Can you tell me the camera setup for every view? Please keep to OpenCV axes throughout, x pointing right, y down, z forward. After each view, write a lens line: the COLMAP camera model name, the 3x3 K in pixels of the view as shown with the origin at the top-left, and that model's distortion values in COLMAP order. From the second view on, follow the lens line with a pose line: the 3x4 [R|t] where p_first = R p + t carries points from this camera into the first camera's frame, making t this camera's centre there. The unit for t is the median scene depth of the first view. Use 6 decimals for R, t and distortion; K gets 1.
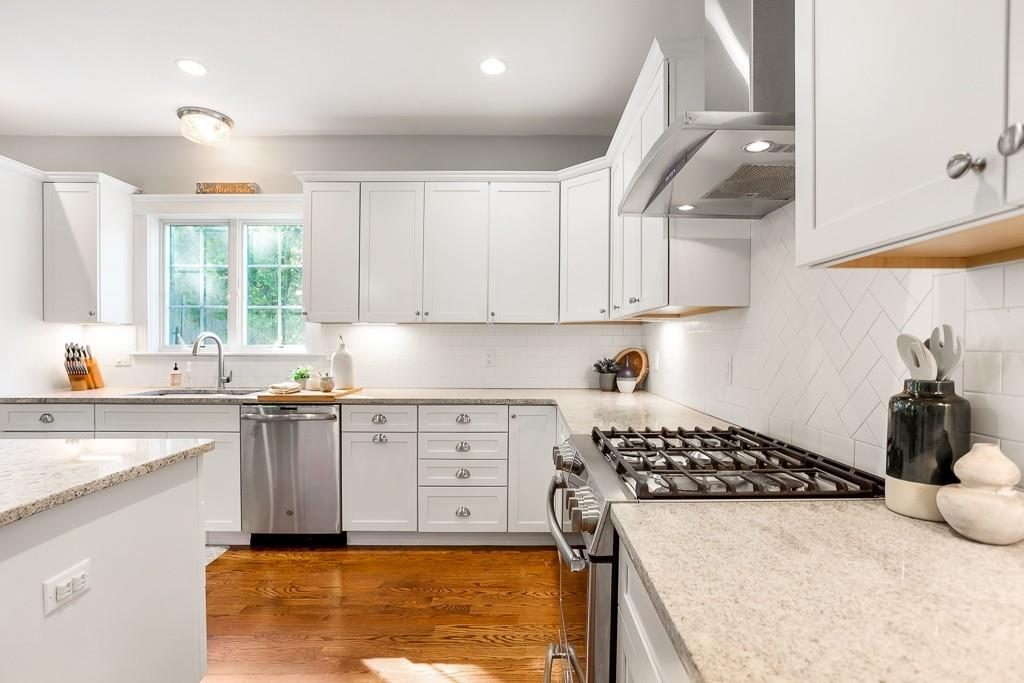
lens RADIAL K [[483.6, 0, 512.0], [0, 483.6, 341.5], [0, 0, 1]] dist [-0.043234, -0.017178]
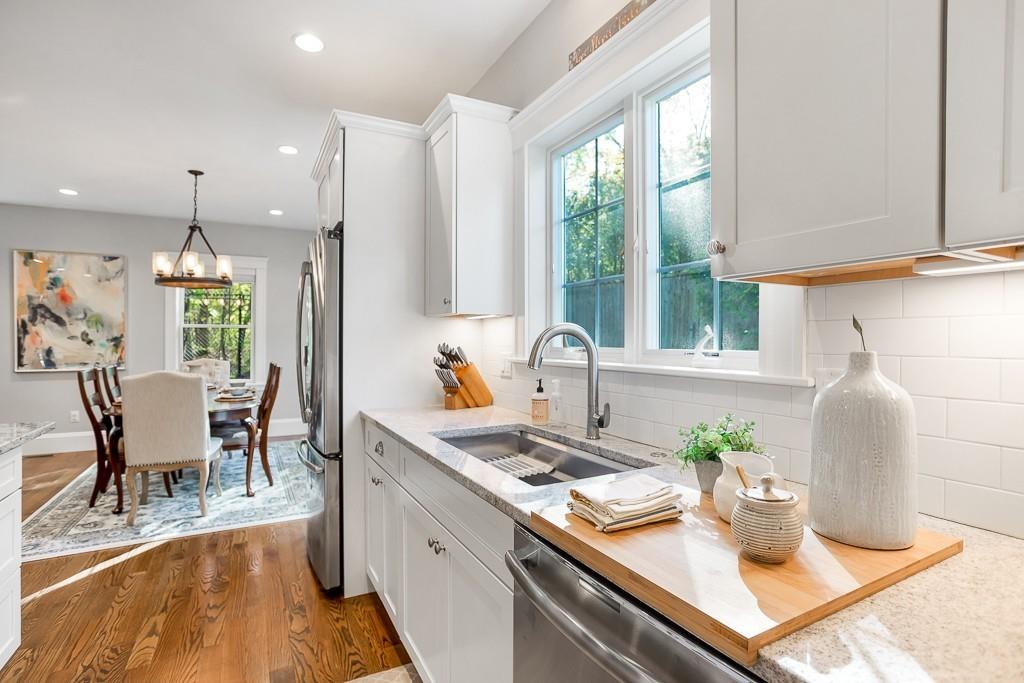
lens RADIAL K [[493.3, 0, 505.7], [0, 493.3, 339.5], [0, 0, 1]] dist [-0.042181, 0.014933]
pose [[0.472606, -0.003511, -0.881267, -0.209798], [0.005317, 0.999985, -0.001132, -0.002172], [0.881258, -0.004150, 0.472617, 0.686726]]
